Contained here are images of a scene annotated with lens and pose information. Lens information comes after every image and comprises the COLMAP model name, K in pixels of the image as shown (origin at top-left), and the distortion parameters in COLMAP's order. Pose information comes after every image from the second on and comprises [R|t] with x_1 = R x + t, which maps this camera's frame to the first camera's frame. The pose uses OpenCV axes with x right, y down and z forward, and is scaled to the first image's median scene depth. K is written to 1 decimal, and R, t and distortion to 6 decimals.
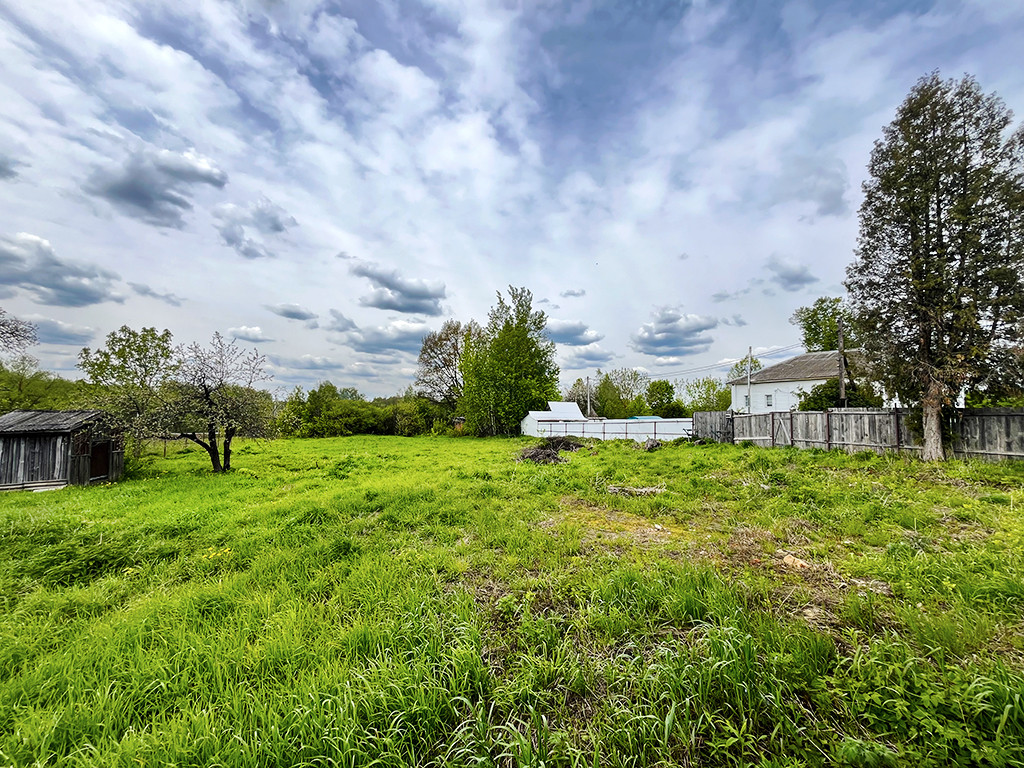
lens RADIAL K [[411.5, 0, 525.3], [0, 411.5, 390.1], [0, 0, 1]] dist [-0.002790, 0.000469]
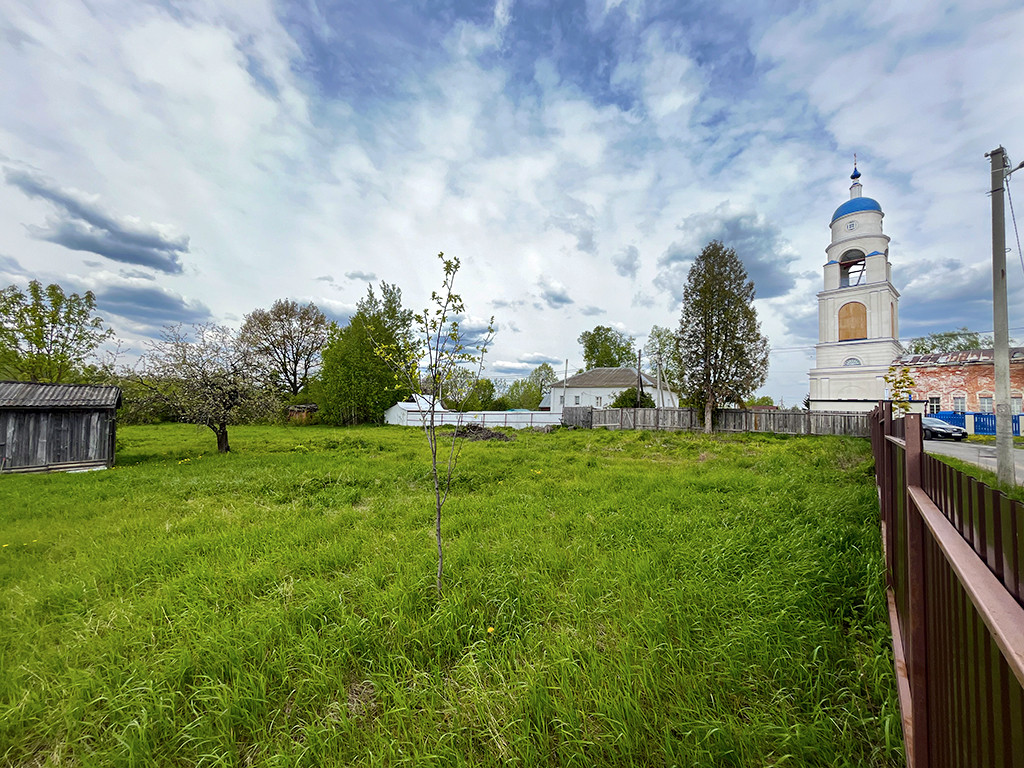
lens RADIAL K [[411.5, 0, 513.0], [0, 411.5, 383.7], [0, 0, 1]] dist [-0.002790, 0.000469]
pose [[0.868837, 0.055894, 0.491934, -0.262974], [-0.055716, 0.998334, -0.015027, 0.003433], [-0.491954, -0.014352, 0.870503, -0.082584]]
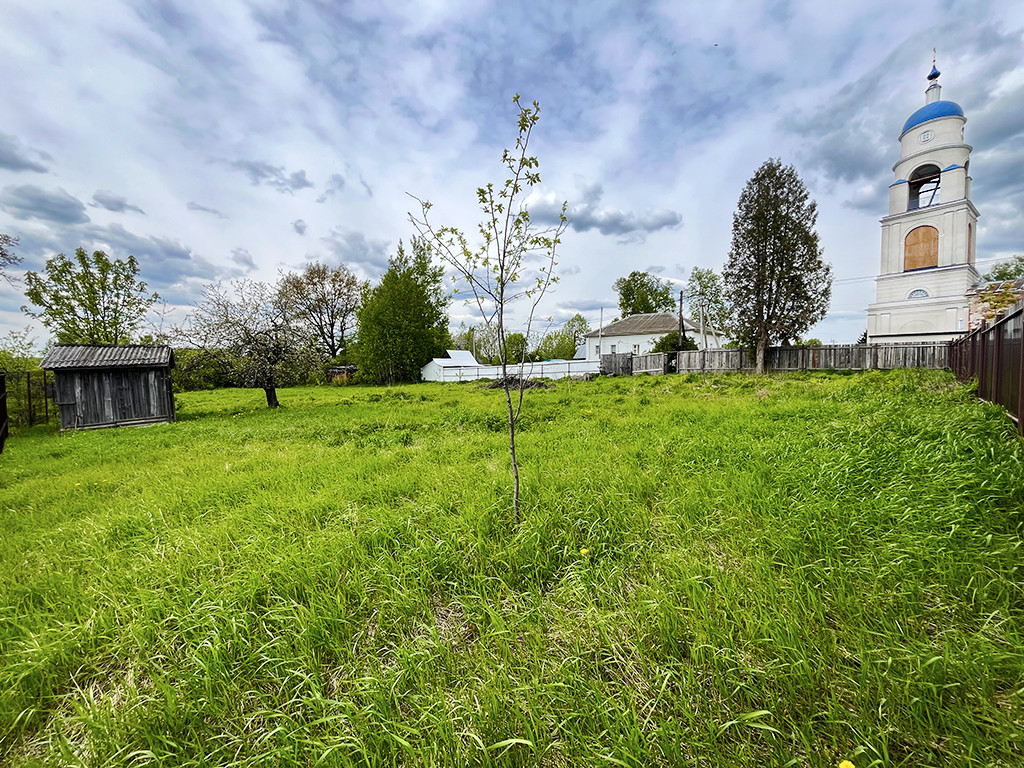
lens RADIAL K [[411.5, 0, 513.0], [0, 411.5, 382.8], [0, 0, 1]] dist [-0.002790, 0.000469]
pose [[0.905024, -0.030695, 0.424251, -0.264378], [-0.008815, 0.995825, 0.090855, 0.015561], [-0.425268, -0.085965, 0.900976, -0.066805]]
